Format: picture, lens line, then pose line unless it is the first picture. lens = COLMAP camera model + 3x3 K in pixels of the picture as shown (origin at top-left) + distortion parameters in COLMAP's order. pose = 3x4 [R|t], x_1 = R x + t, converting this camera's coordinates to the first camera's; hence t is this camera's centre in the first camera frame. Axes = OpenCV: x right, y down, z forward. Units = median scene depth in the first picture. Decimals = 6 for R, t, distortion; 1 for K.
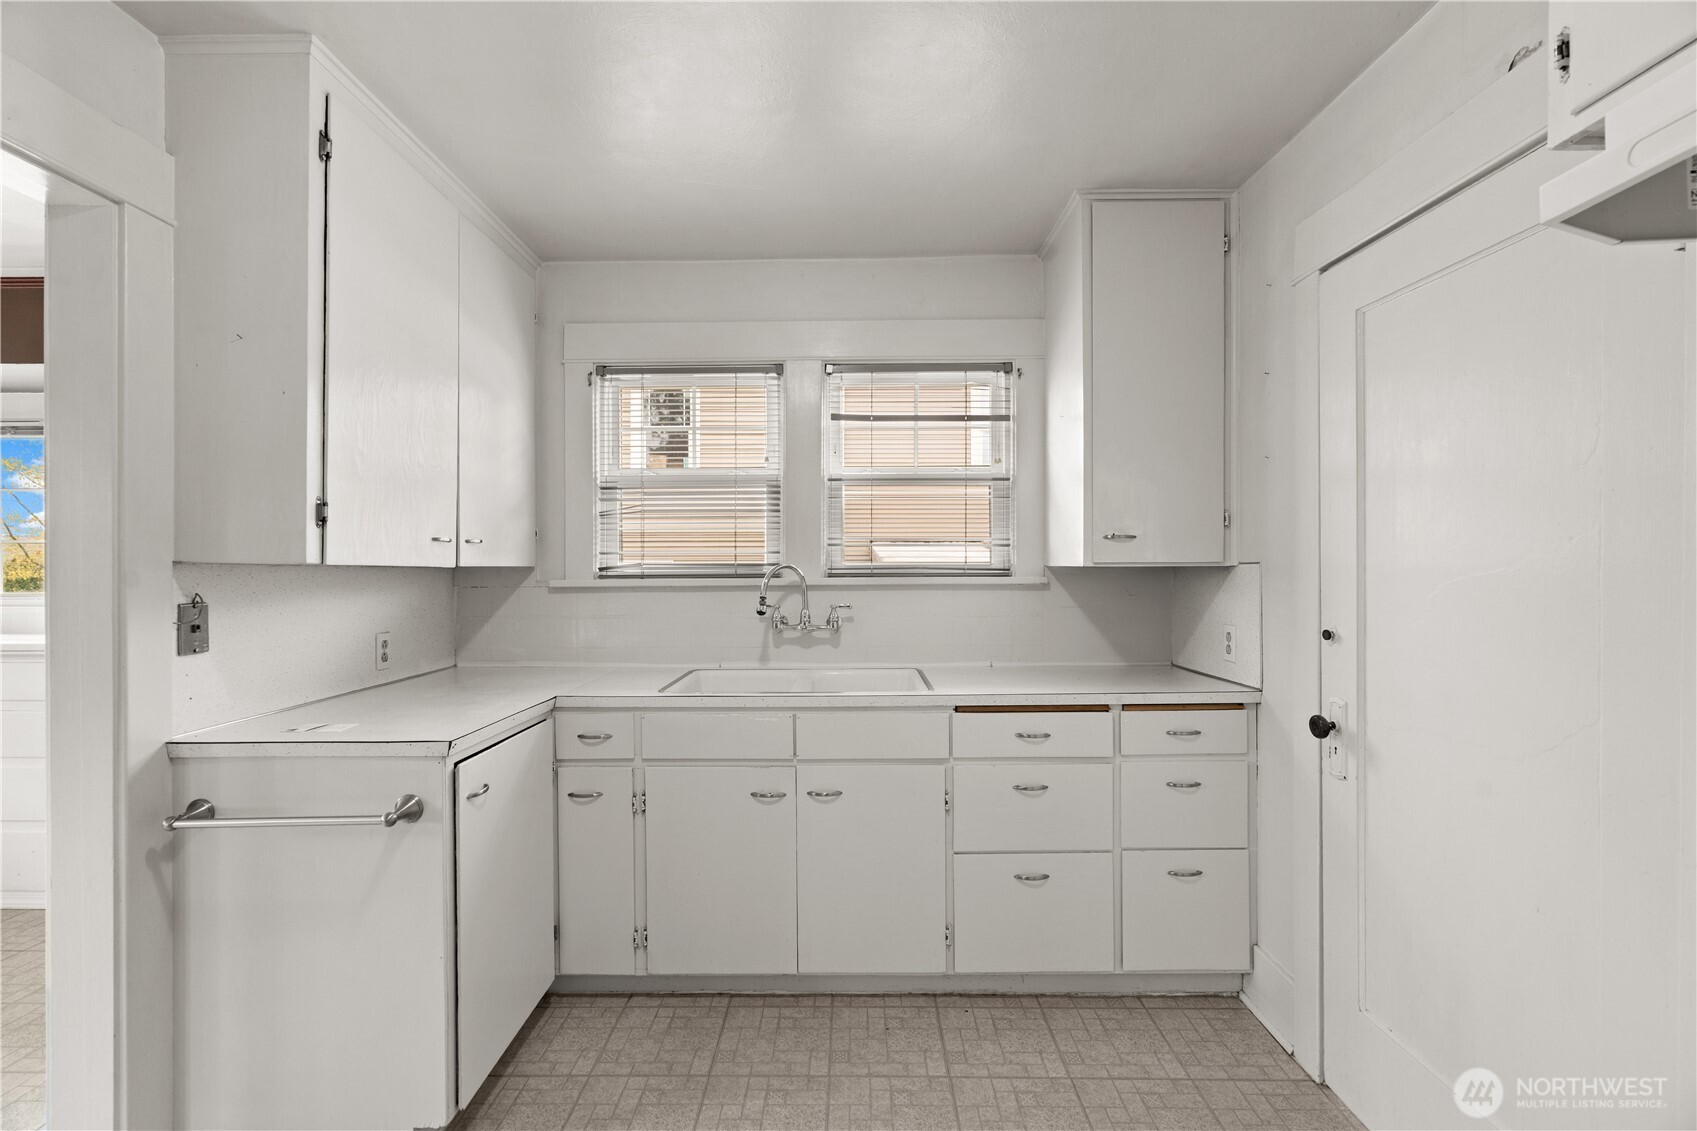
lens RADIAL K [[770.1, 0, 849.4], [0, 770.1, 570.3], [0, 0, 1]] dist [-0.008728, 0.003960]
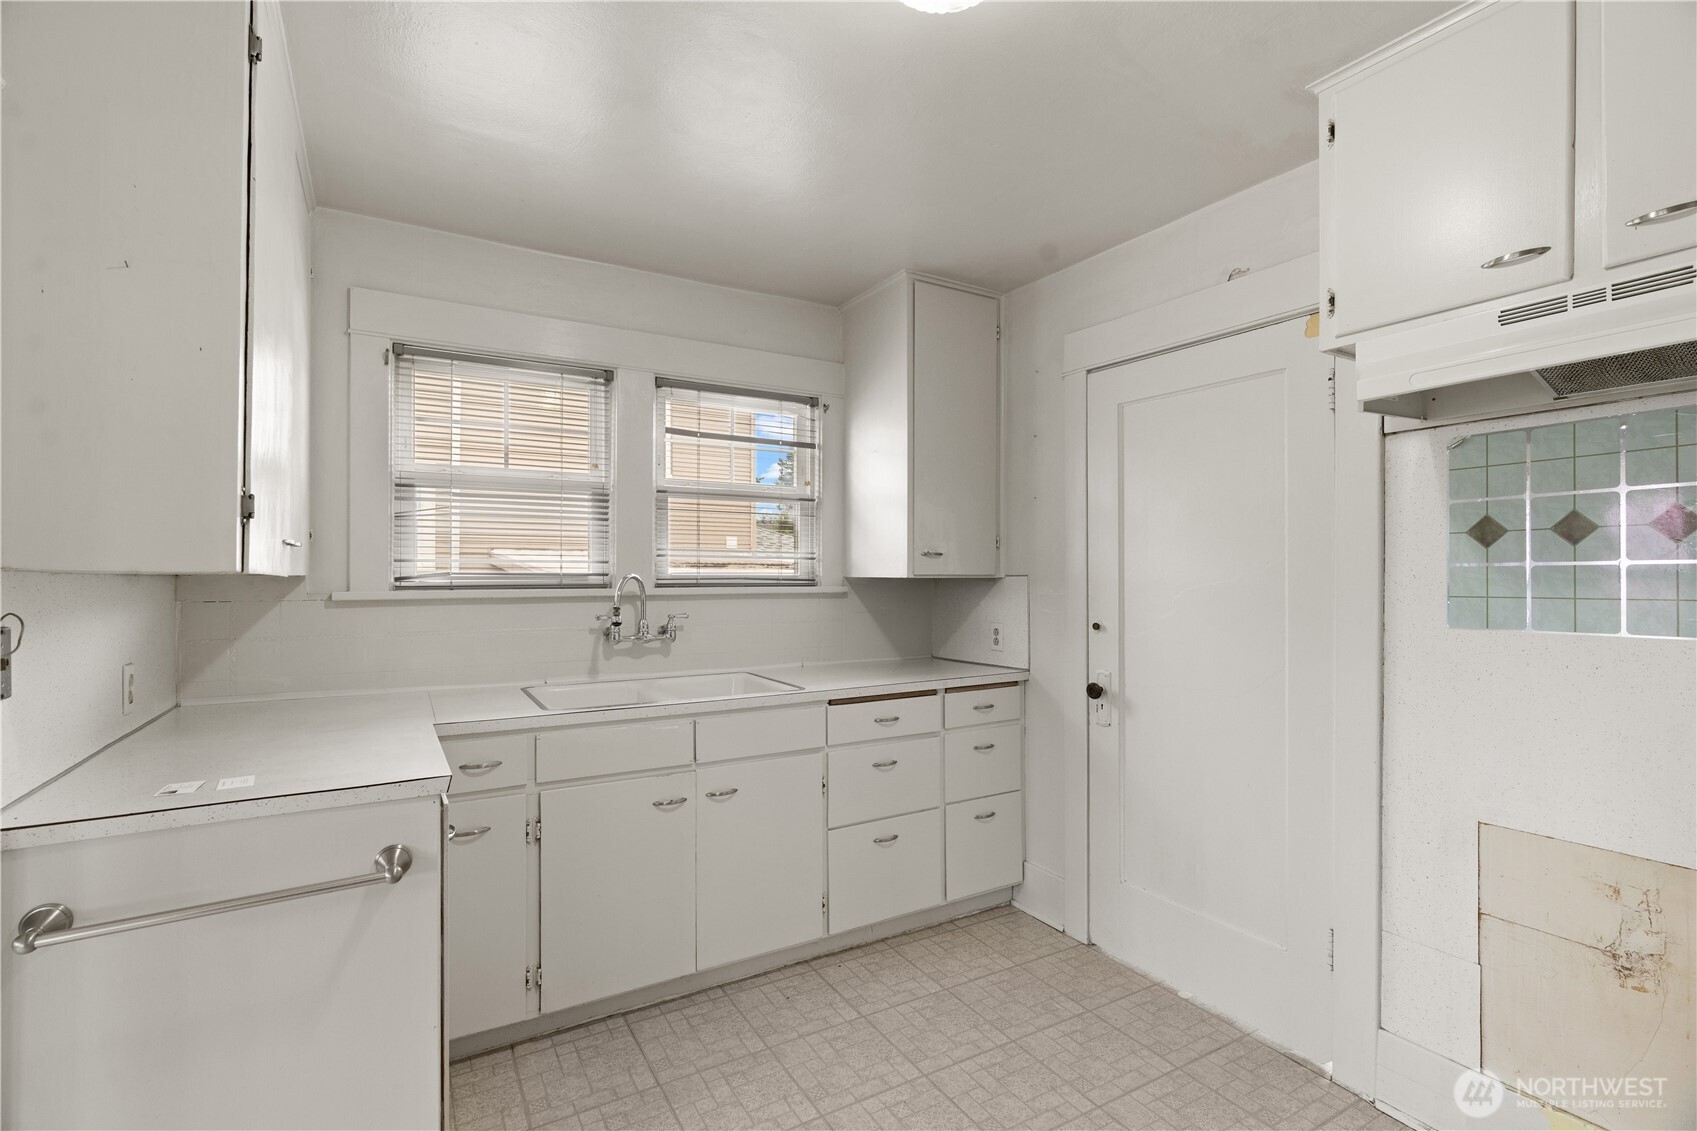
lens RADIAL K [[770.1, 0, 849.6], [0, 770.1, 571.3], [0, 0, 1]] dist [-0.008728, 0.003960]
pose [[0.855705, 0.007263, 0.517413, -0.408698], [-0.000678, 0.999916, -0.012915, 0.000717], [-0.517464, 0.010701, 0.855638, 0.006784]]
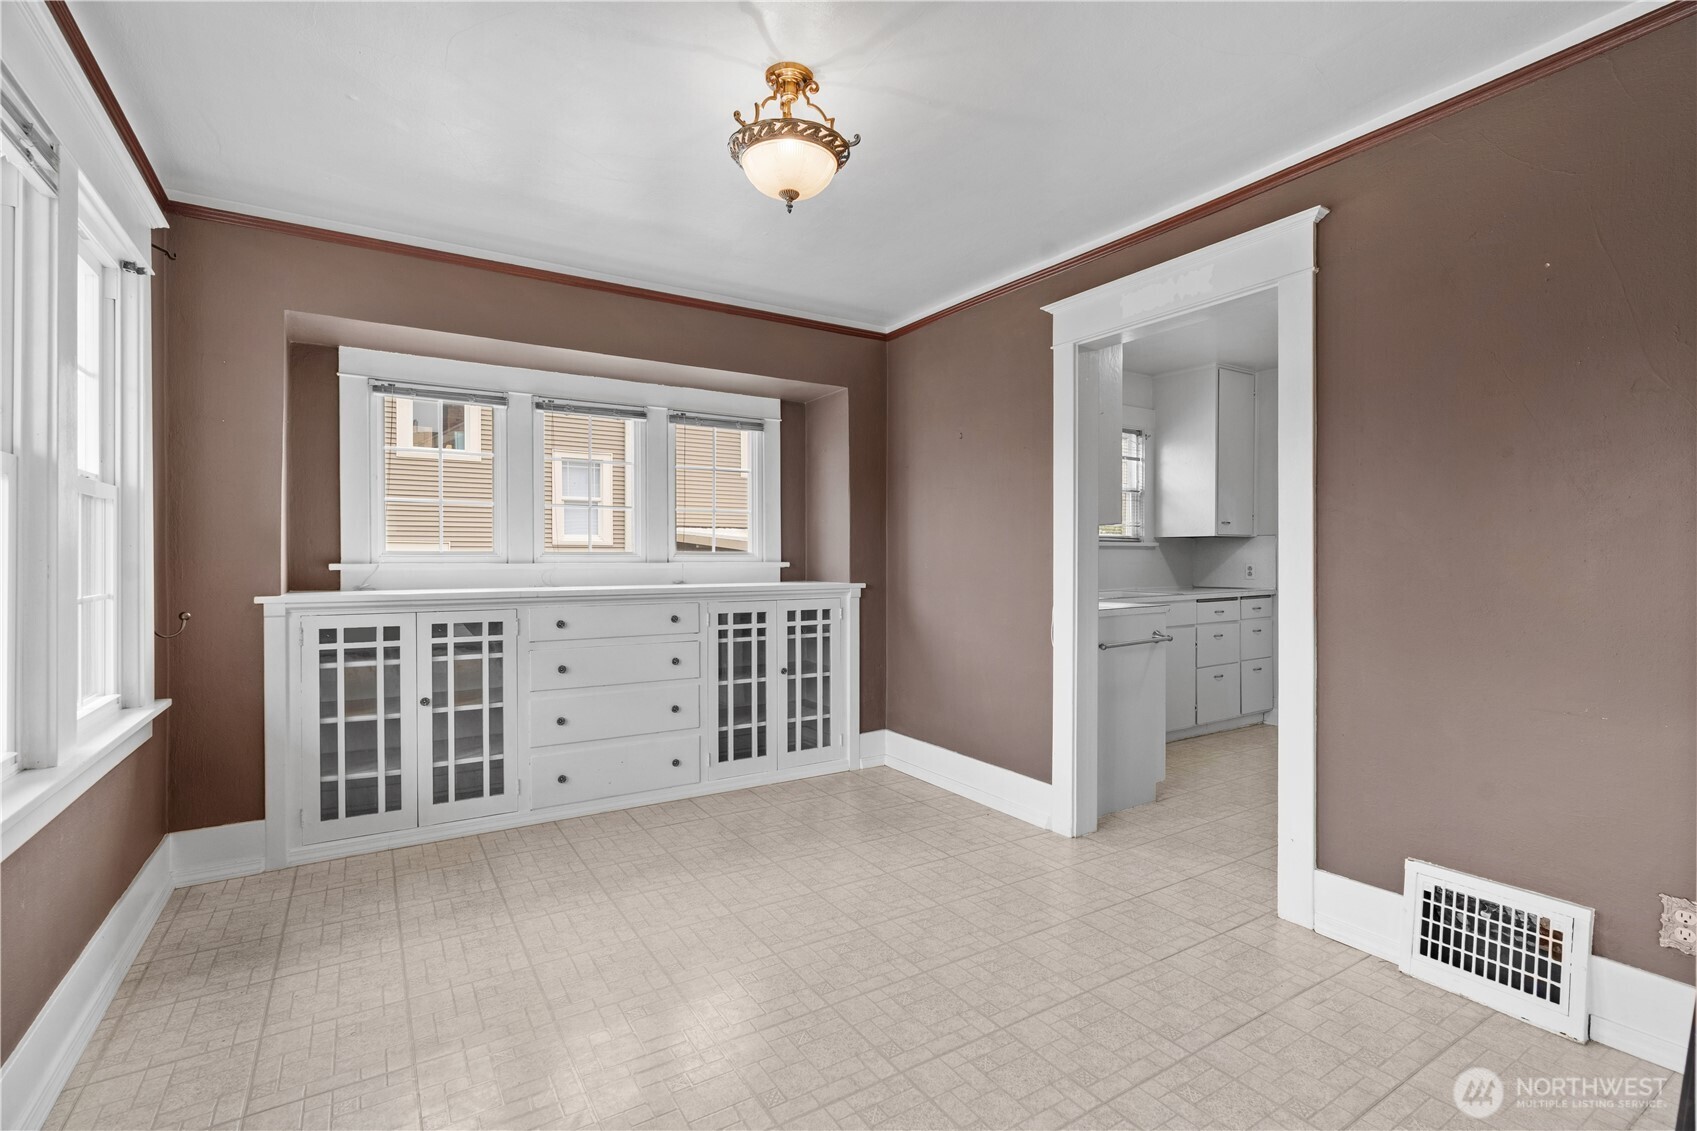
lens RADIAL K [[770.1, 0, 856.9], [0, 770.1, 561.1], [0, 0, 1]] dist [-0.008728, 0.003960]
pose [[0.837145, -0.000825, 0.546980, -1.742629], [0.002507, 0.999994, -0.002329, 0.069507], [-0.546975, 0.003321, 0.837142, -0.260718]]
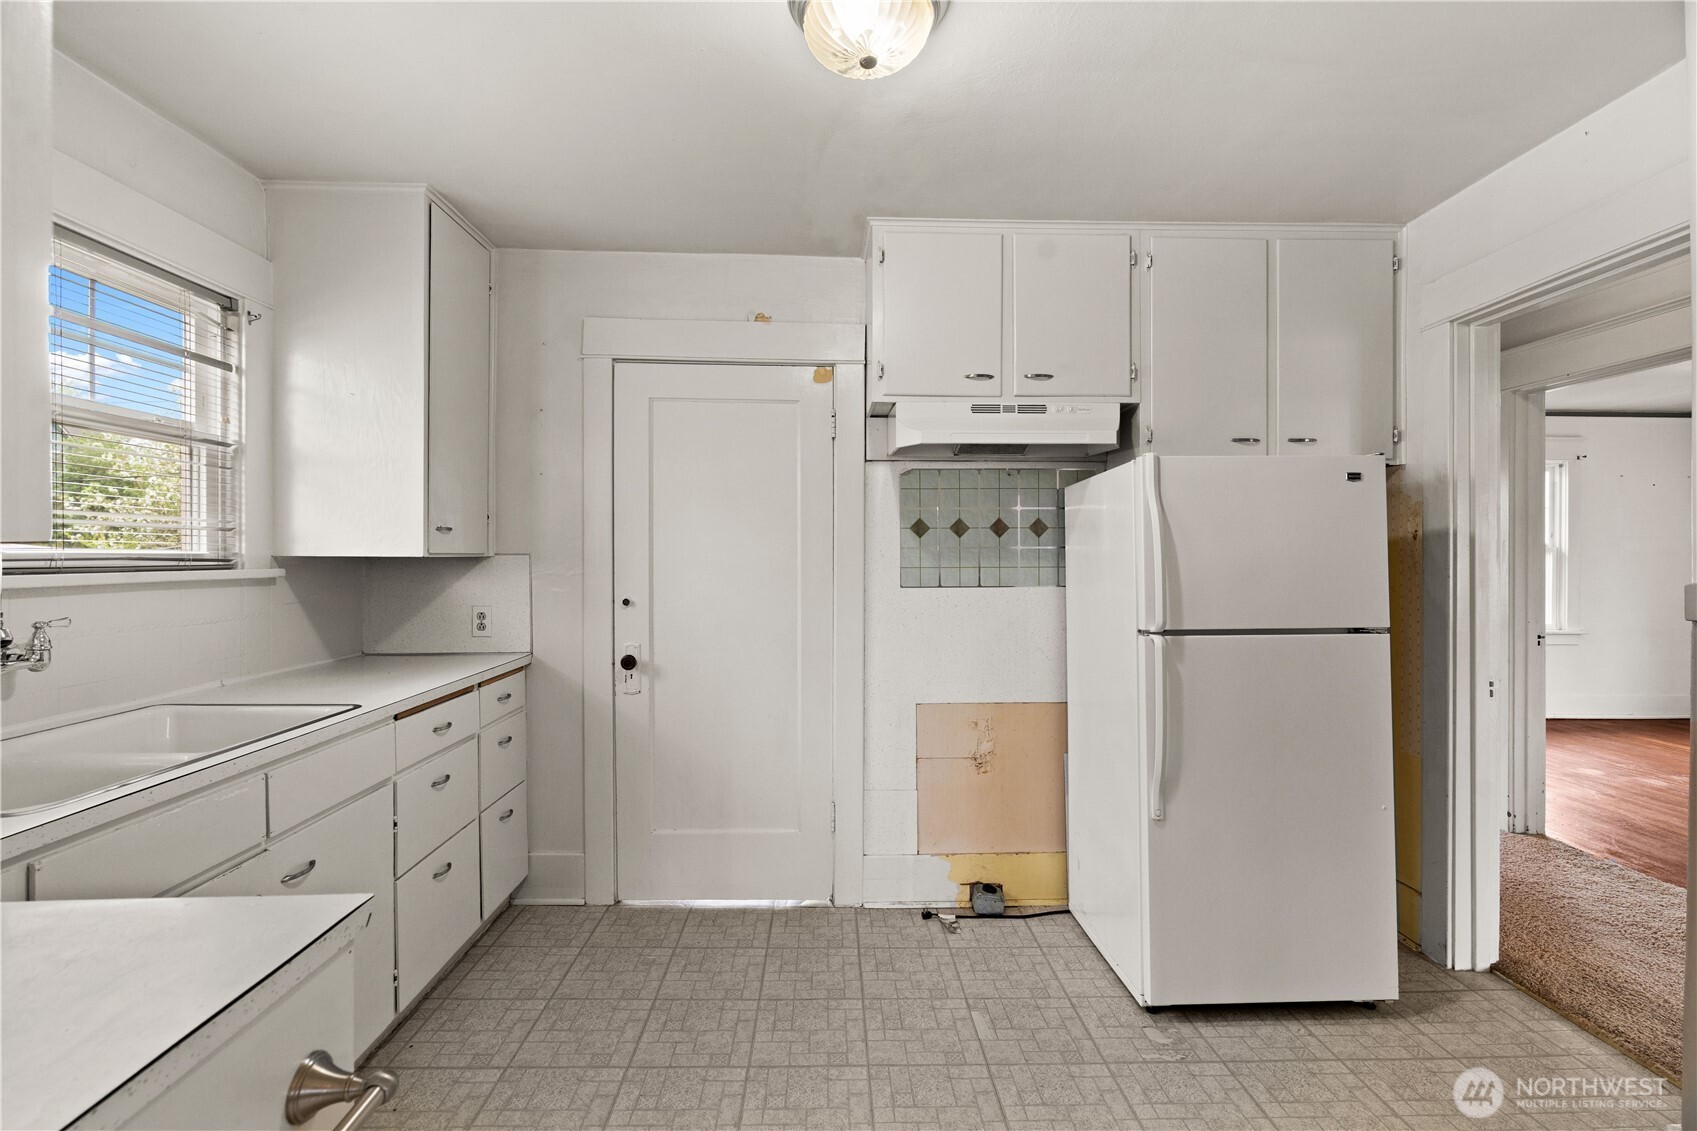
lens RADIAL K [[770.1, 0, 846.4], [0, 770.1, 556.4], [0, 0, 1]] dist [-0.008728, 0.003960]
pose [[-0.035294, 0.002056, 0.999375, -0.731994], [0.004909, 0.999986, -0.001884, -0.000852], [-0.999365, 0.004840, -0.035304, 0.489345]]
